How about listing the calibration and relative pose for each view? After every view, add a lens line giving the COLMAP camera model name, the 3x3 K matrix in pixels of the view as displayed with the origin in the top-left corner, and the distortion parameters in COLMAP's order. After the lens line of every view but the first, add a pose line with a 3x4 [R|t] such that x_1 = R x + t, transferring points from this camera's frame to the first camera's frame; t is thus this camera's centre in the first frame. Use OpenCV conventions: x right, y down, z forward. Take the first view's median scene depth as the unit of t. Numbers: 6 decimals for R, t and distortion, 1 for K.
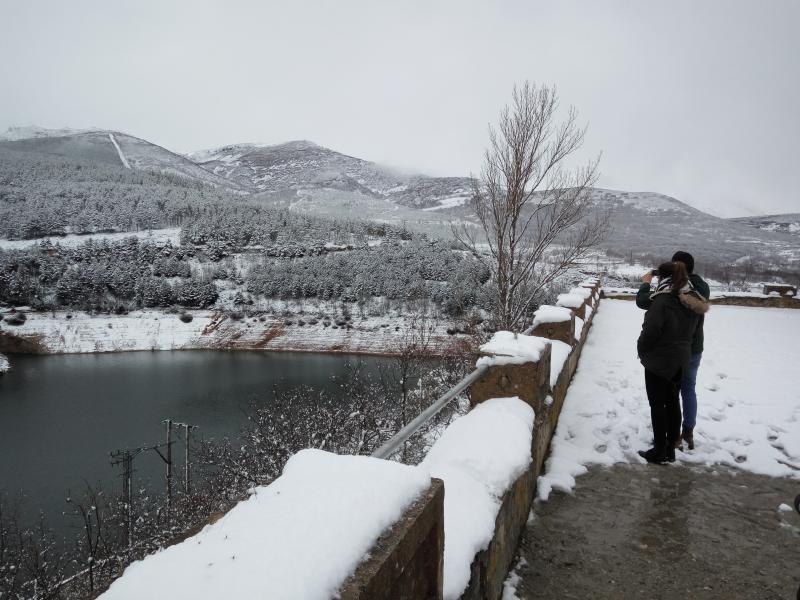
lens RADIAL K [[637.9, 0, 407.8], [0, 637.9, 306.1], [0, 0, 1]] dist [0.100382, -0.128665]
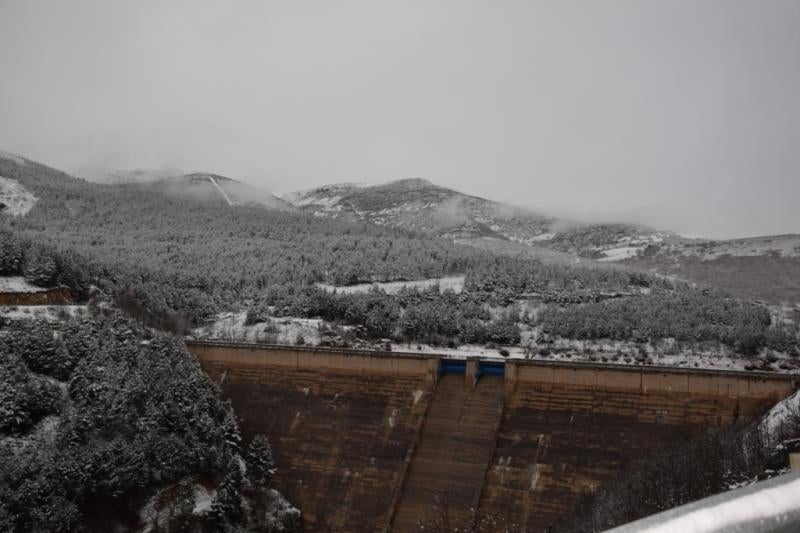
lens RADIAL K [[876.2, 0, 399.7], [0, 876.2, 293.0], [0, 0, 1]] dist [0.026488, 0.000000]
pose [[0.990908, 0.006312, -0.134392, -0.294833], [-0.021853, 0.993185, -0.114482, 0.089048], [0.132754, 0.116378, 0.984293, -0.535593]]
